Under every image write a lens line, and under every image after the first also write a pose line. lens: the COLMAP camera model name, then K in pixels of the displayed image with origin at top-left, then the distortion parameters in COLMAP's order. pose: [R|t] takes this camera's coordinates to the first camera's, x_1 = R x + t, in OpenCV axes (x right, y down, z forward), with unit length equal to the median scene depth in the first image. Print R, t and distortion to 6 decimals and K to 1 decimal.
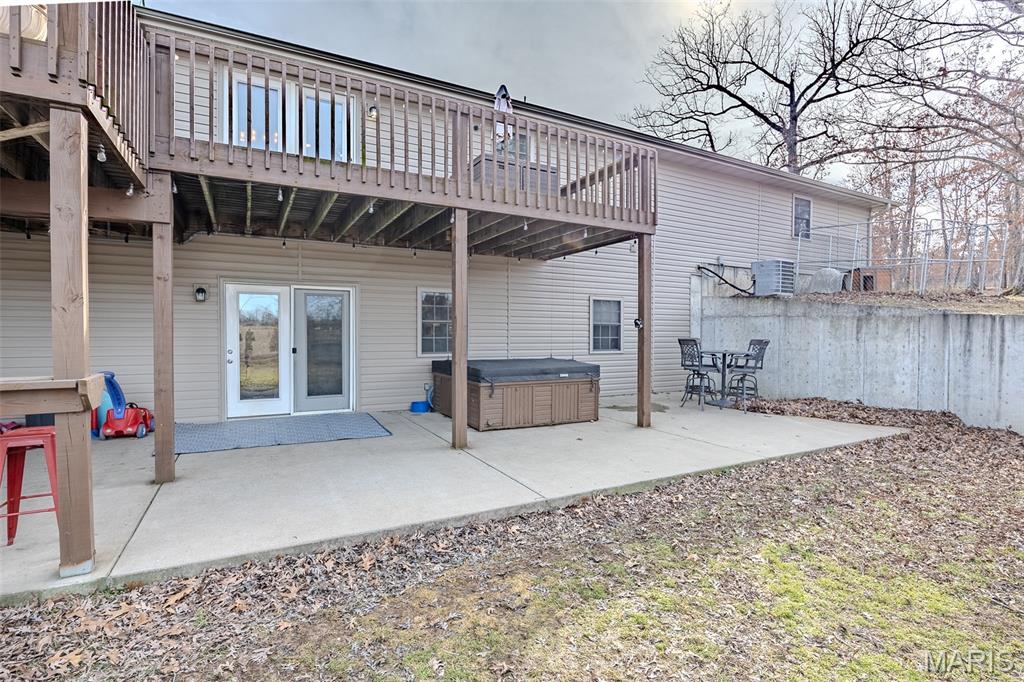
lens RADIAL K [[497.7, 0, 517.8], [0, 497.7, 340.0], [0, 0, 1]] dist [-0.003690, -0.000944]
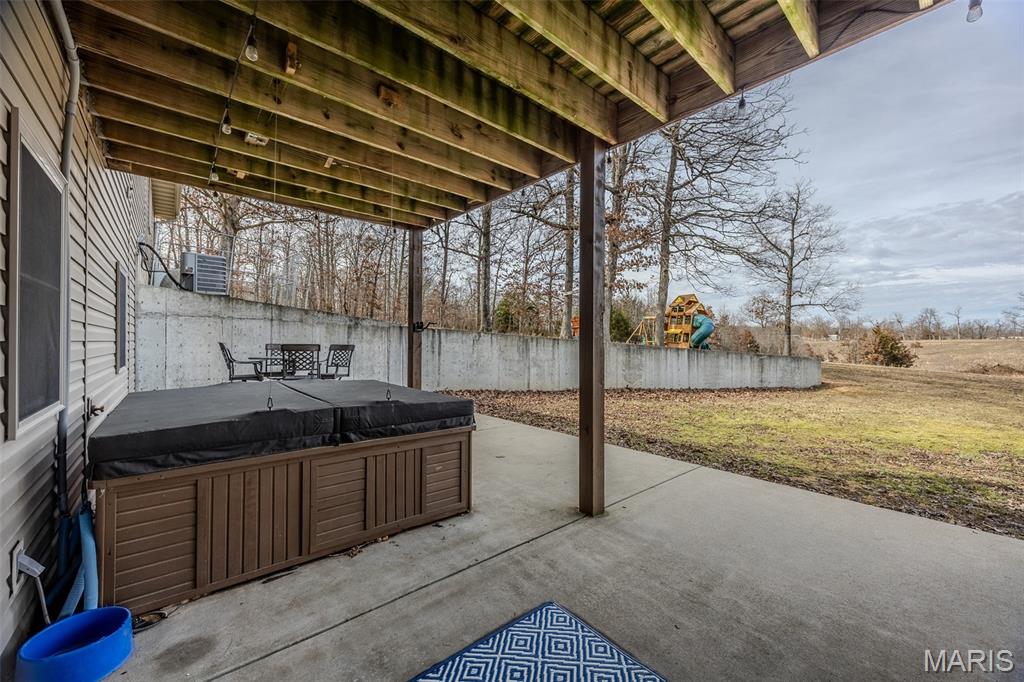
lens RADIAL K [[389.4, 0, 515.1], [0, 389.4, 341.5], [0, 0, 1]] dist [-0.000841, -0.000249]
pose [[-0.216202, -0.002803, 0.976345, -0.441672], [0.006319, 0.999971, 0.004270, -0.006820], [-0.976328, 0.007092, -0.216178, 0.902967]]
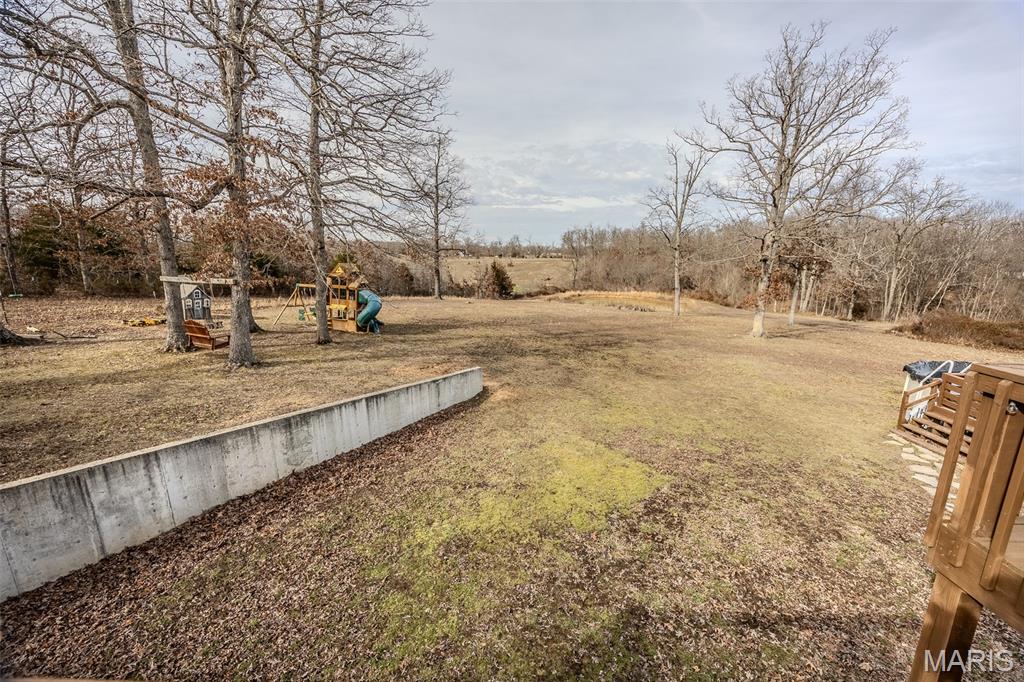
lens RADIAL K [[391.4, 0, 514.8], [0, 391.4, 341.9], [0, 0, 1]] dist [-0.001508, -0.000516]
pose [[-0.861168, -0.113328, 0.495526, -0.164304], [0.004593, 0.973056, 0.230523, -0.396839], [-0.508299, 0.200795, -0.837445, 0.720194]]
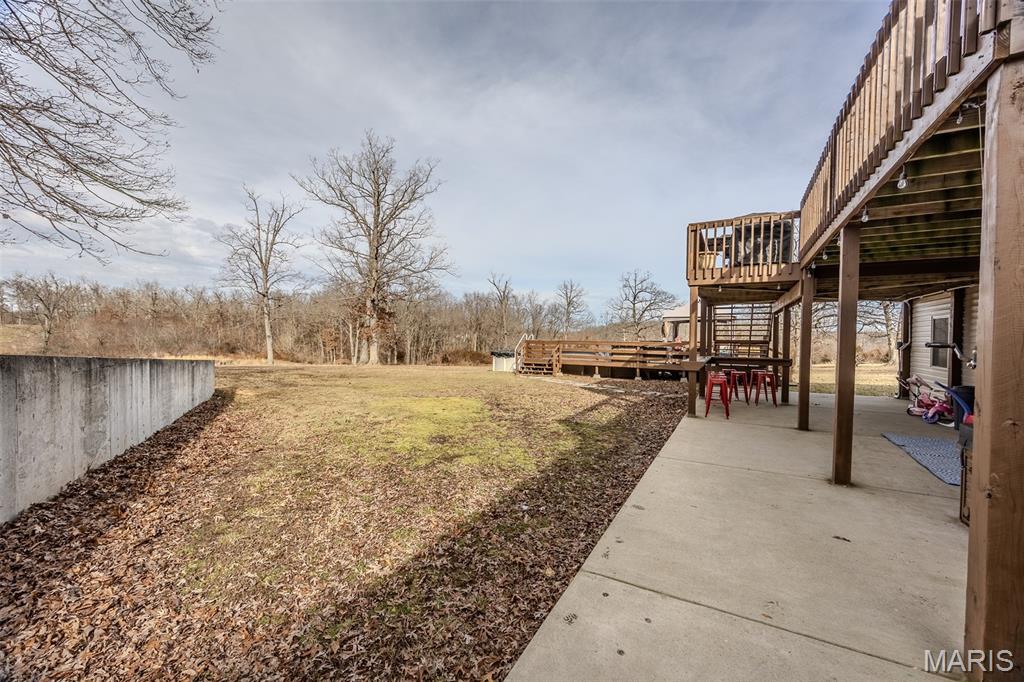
lens RADIAL K [[391.4, 0, 514.8], [0, 391.4, 341.9], [0, 0, 1]] dist [-0.001508, -0.000516]
pose [[-0.846356, -0.004236, -0.532601, 0.579206], [-0.021929, 0.999398, 0.026898, -0.040281], [0.532166, 0.034445, -0.845939, 0.939611]]
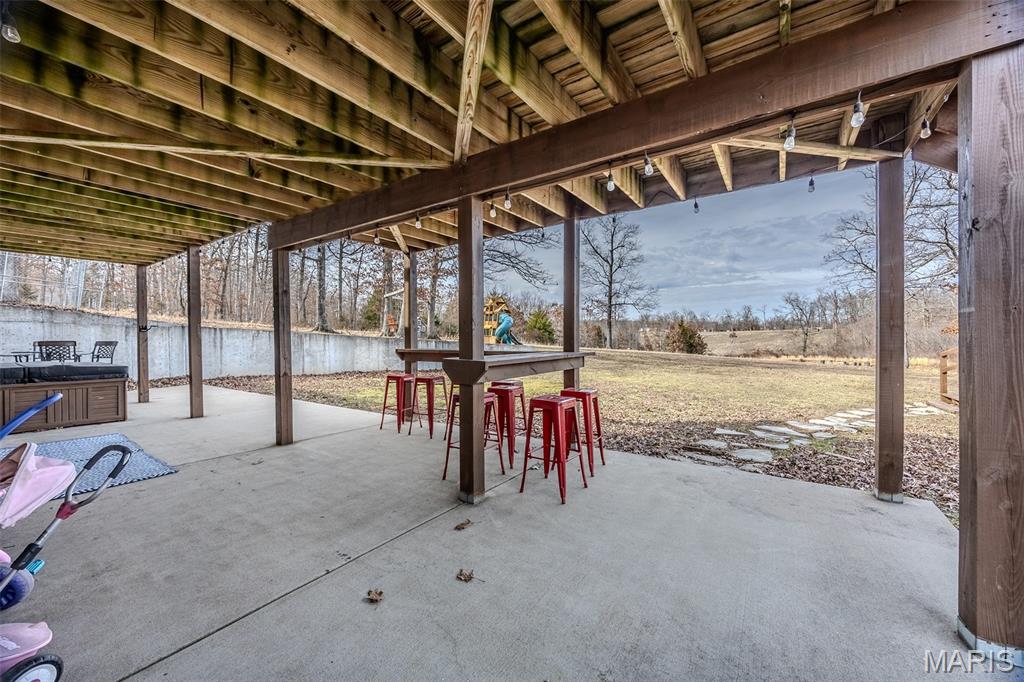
lens RADIAL K [[391.4, 0, 514.8], [0, 391.4, 341.9], [0, 0, 1]] dist [-0.001508, -0.000516]
pose [[-0.449486, -0.009690, 0.893235, -1.101738], [0.019936, 0.999583, 0.020875, 0.003904], [-0.893065, 0.027190, -0.449106, 0.518010]]
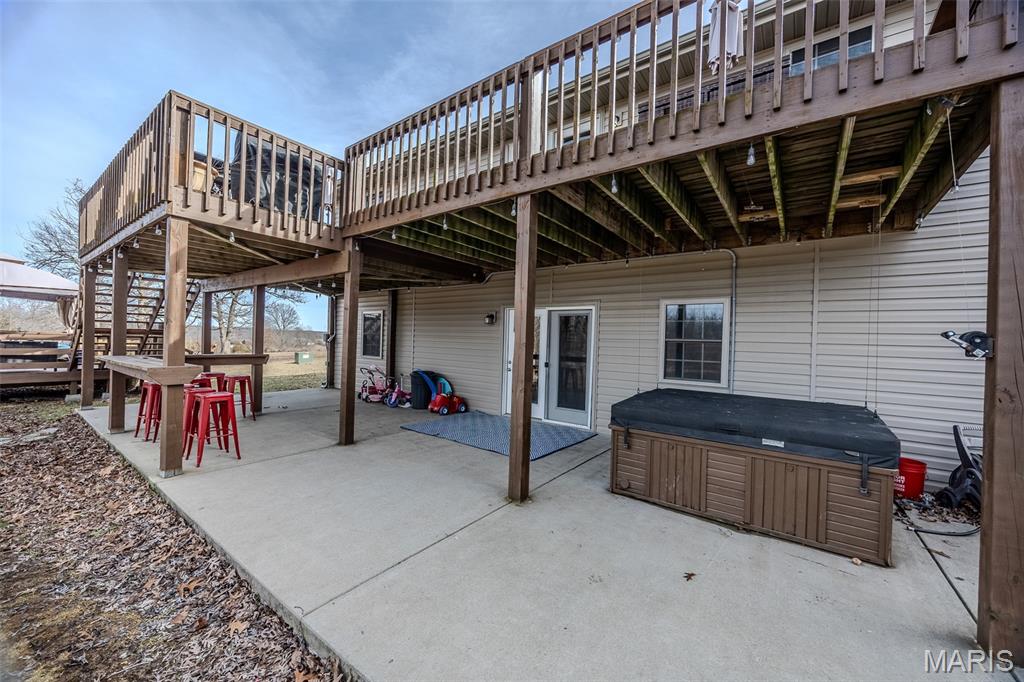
lens RADIAL K [[391.4, 0, 514.8], [0, 391.4, 341.9], [0, 0, 1]] dist [-0.001508, -0.000516]
pose [[0.420165, 0.006724, -0.907423, 0.326616], [-0.041209, 0.999082, -0.011678, -0.017272], [0.906511, 0.042301, 0.420057, 0.544439]]
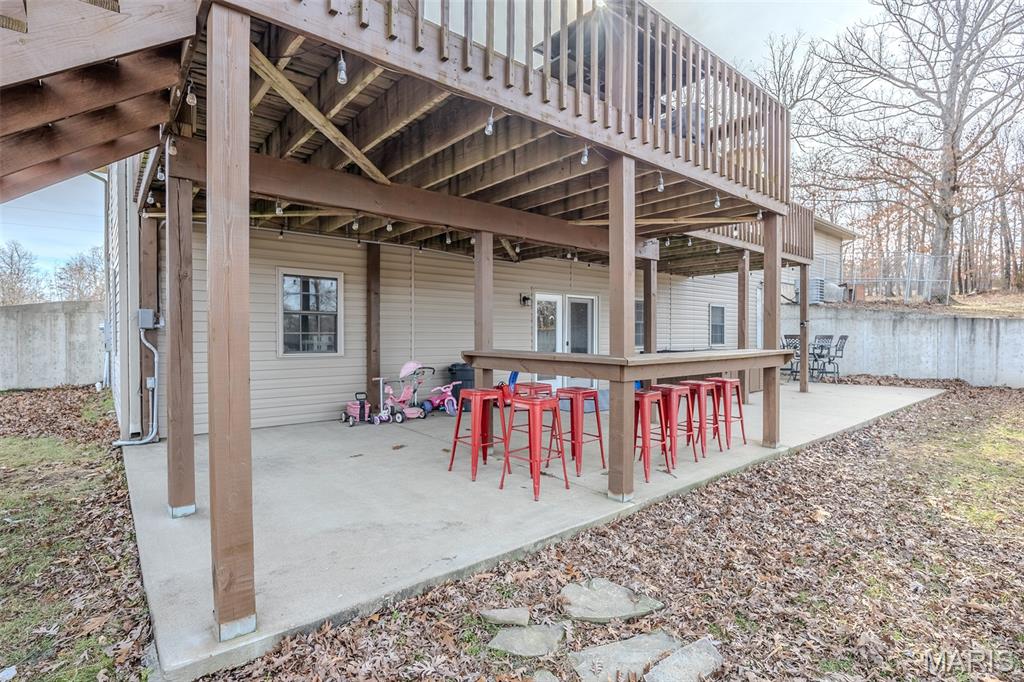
lens RADIAL K [[497.7, 0, 517.8], [0, 497.7, 340.0], [0, 0, 1]] dist [-0.003690, -0.000944]
pose [[0.980988, -0.005216, 0.193997, -0.819931], [0.005989, 0.999976, -0.003395, 0.016139], [-0.193974, 0.004493, 0.980996, -0.287949]]
